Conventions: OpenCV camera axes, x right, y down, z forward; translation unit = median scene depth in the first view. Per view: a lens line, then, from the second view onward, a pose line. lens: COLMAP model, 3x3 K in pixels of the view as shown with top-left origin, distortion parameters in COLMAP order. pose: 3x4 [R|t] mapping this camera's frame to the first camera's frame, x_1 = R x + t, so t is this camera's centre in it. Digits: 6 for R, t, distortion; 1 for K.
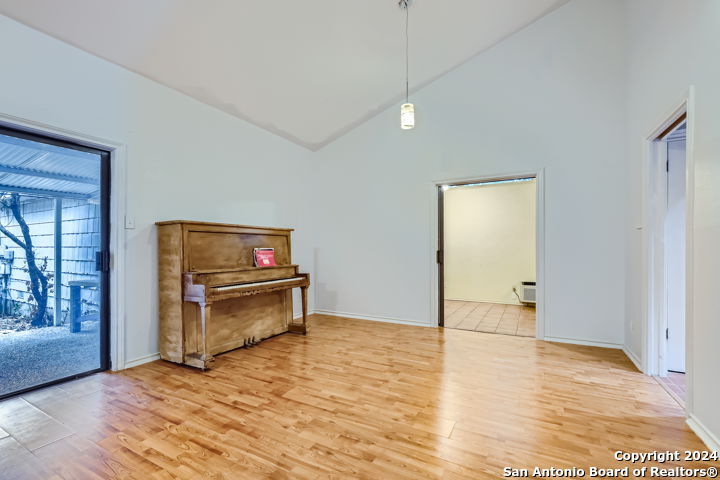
lens RADIAL K [[315.5, 0, 353.2], [0, 315.5, 243.7], [0, 0, 1]] dist [-0.002910, -0.000344]
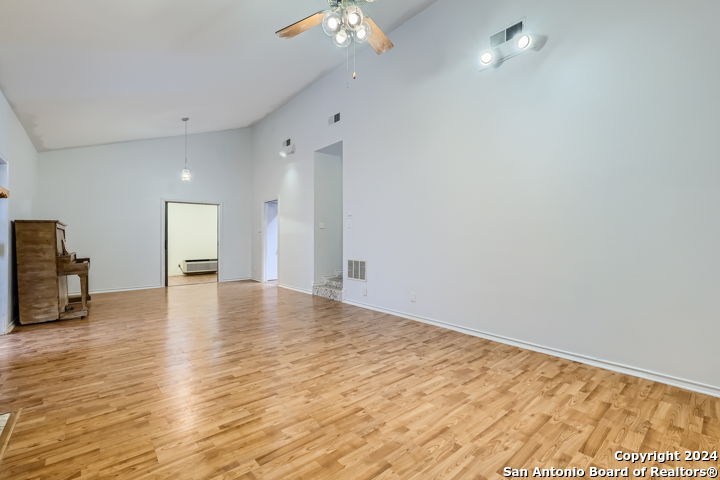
lens RADIAL K [[315.5, 0, 353.2], [0, 315.5, 243.7], [0, 0, 1]] dist [-0.002910, -0.000344]
pose [[0.349797, -0.013864, 0.936723, -1.280172], [-0.013526, 0.999712, 0.019847, -0.013842], [-0.936728, -0.019612, 0.349508, -0.697798]]
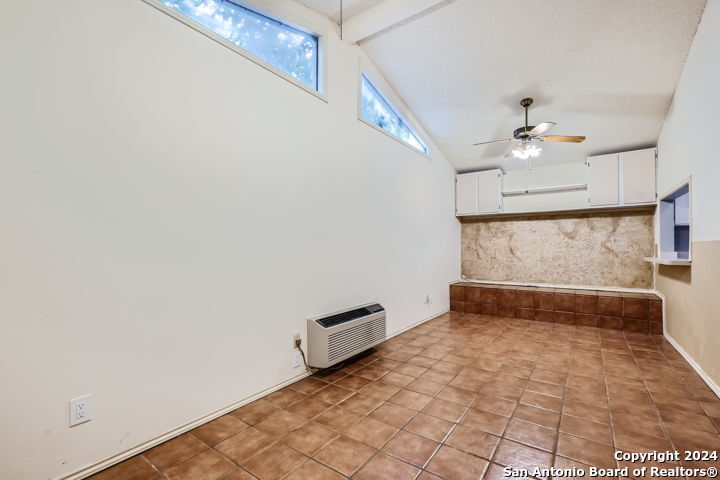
lens RADIAL K [[318.2, 0, 355.2], [0, 318.2, 246.8], [0, 0, 1]] dist [-0.002666, -0.000342]
pose [[0.106405, 0.002476, 0.994320, 0.233690], [-0.020375, 0.999792, -0.000309, 0.043441], [-0.994114, -0.020226, 0.106434, 1.754901]]
